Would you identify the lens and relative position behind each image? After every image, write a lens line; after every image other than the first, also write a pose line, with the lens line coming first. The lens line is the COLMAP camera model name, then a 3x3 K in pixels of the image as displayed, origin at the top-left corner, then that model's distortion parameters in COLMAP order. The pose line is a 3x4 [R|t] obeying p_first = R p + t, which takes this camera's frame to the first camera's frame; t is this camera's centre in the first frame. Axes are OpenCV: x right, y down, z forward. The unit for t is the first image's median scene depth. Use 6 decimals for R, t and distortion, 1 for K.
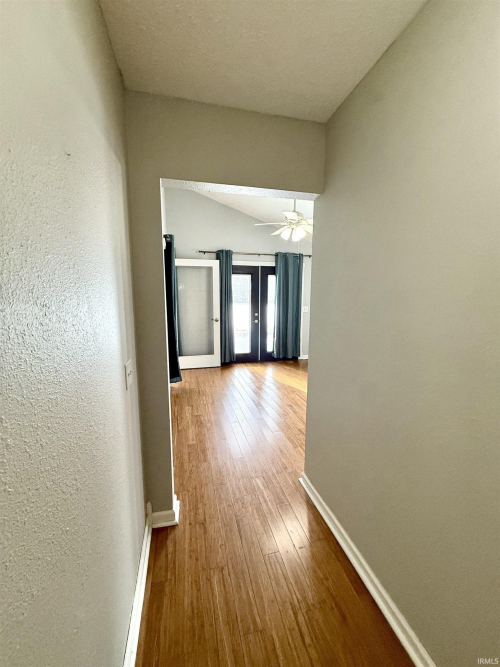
lens RADIAL K [[266.6, 0, 249.4], [0, 266.6, 332.7], [0, 0, 1]] dist [0.002774, -0.000072]
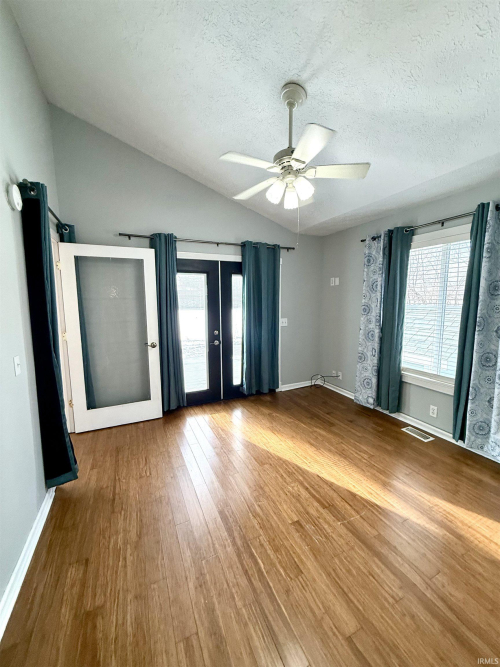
lens RADIAL K [[266.6, 0, 250.9], [0, 266.6, 333.2], [0, 0, 1]] dist [0.002774, -0.000072]
pose [[0.983012, -0.030651, 0.180962, -0.010290], [0.032676, 0.999432, -0.008220, -0.060009], [-0.180607, 0.013993, 0.983456, 0.330774]]
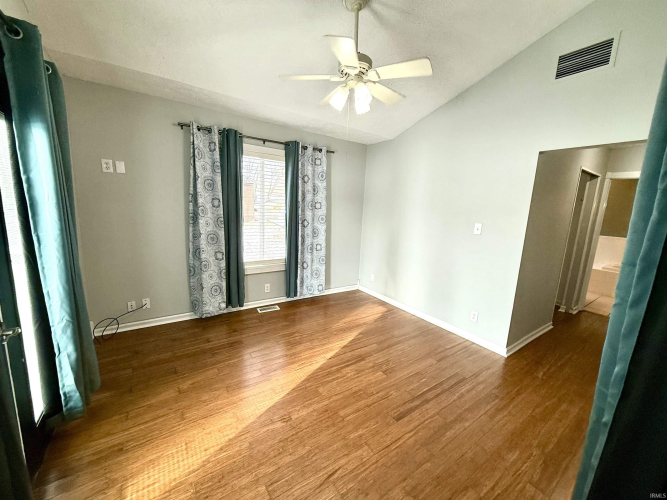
lens RADIAL K [[266.6, 0, 334.8], [0, 266.6, 251.6], [0, 0, 1]] dist [0.002774, -0.000072]
pose [[-0.356977, -0.178054, 0.916986, -0.251950], [0.080201, 0.972198, 0.219997, -0.130743], [-0.930664, 0.152077, -0.332772, 0.854471]]
